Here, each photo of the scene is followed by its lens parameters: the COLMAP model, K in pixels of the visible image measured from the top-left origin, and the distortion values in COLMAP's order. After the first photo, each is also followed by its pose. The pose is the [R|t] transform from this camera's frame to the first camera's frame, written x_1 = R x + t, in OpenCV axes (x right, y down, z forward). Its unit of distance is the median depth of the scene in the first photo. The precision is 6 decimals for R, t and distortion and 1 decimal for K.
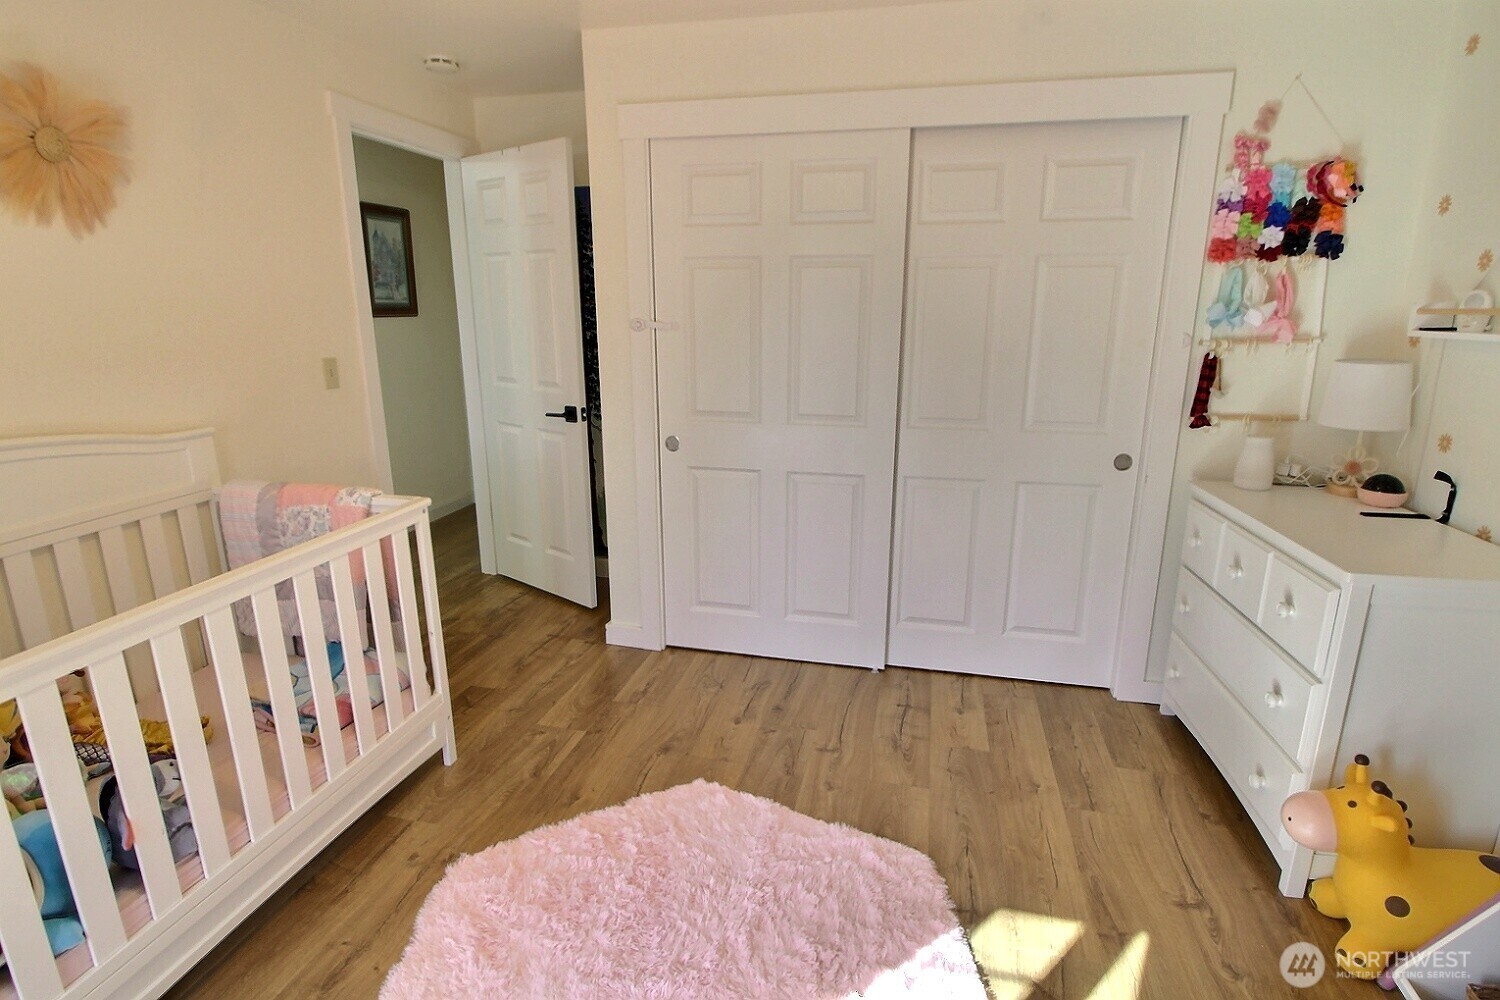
lens RADIAL K [[755.4, 0, 750.0], [0, 755.4, 500.0], [0, 0, 1]] dist [-0.000345, -0.000222]
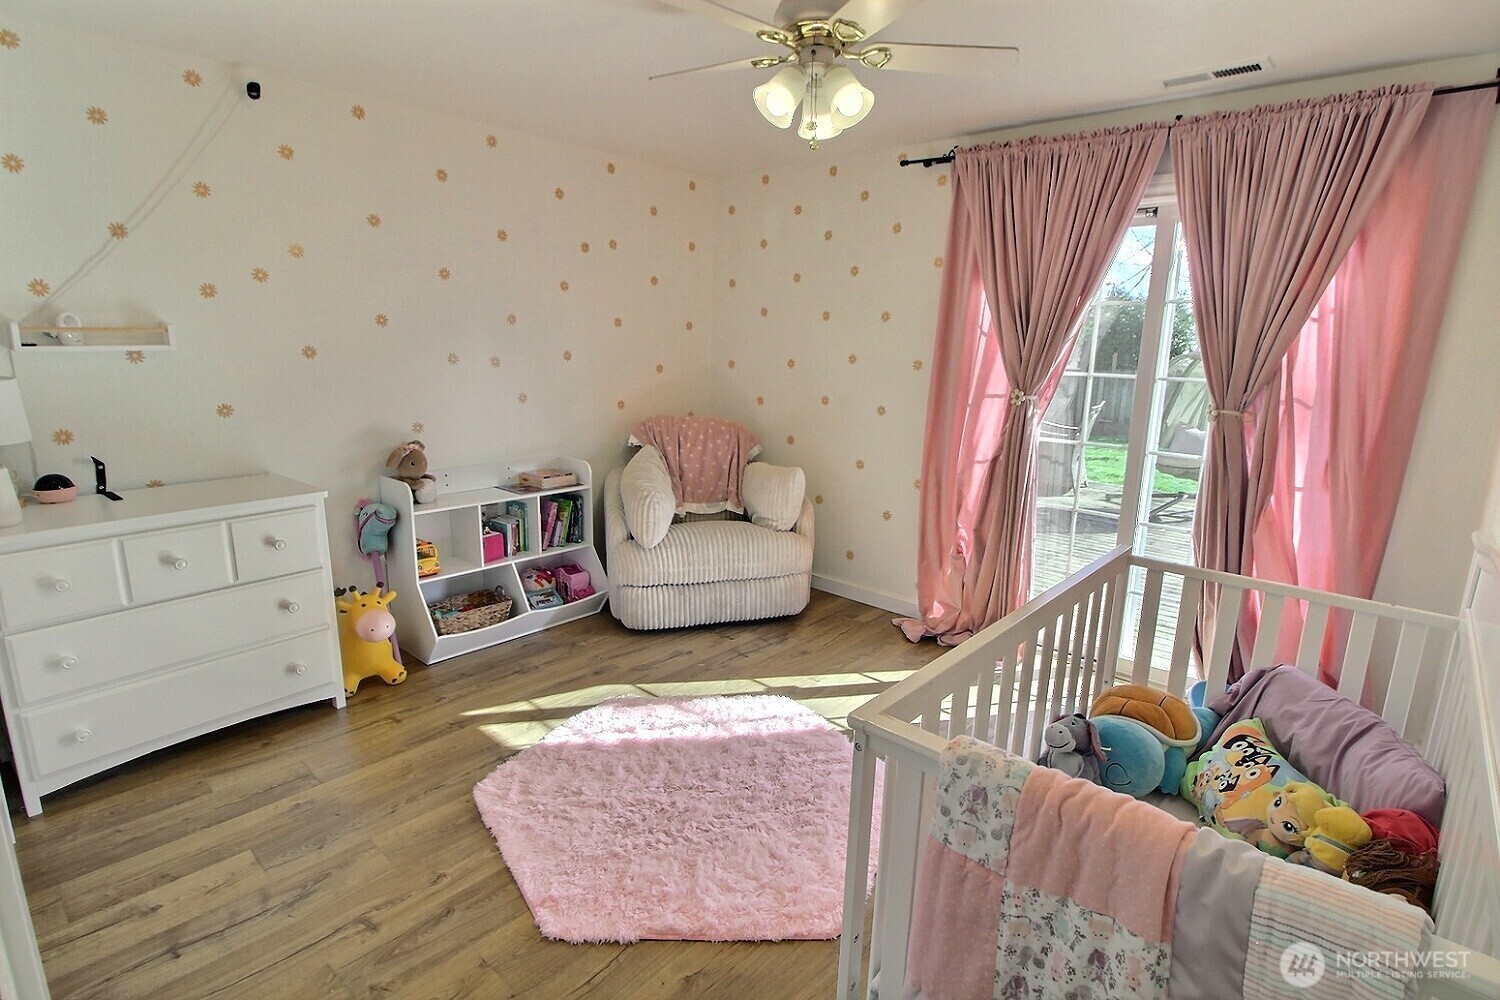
lens RADIAL K [[755.4, 0, 750.0], [0, 755.4, 500.0], [0, 0, 1]] dist [-0.000345, -0.000222]
pose [[-0.873301, -0.112409, 0.474034, -0.554899], [0.114139, 0.898727, 0.423394, -0.329532], [-0.473621, 0.423856, -0.772029, 1.279170]]
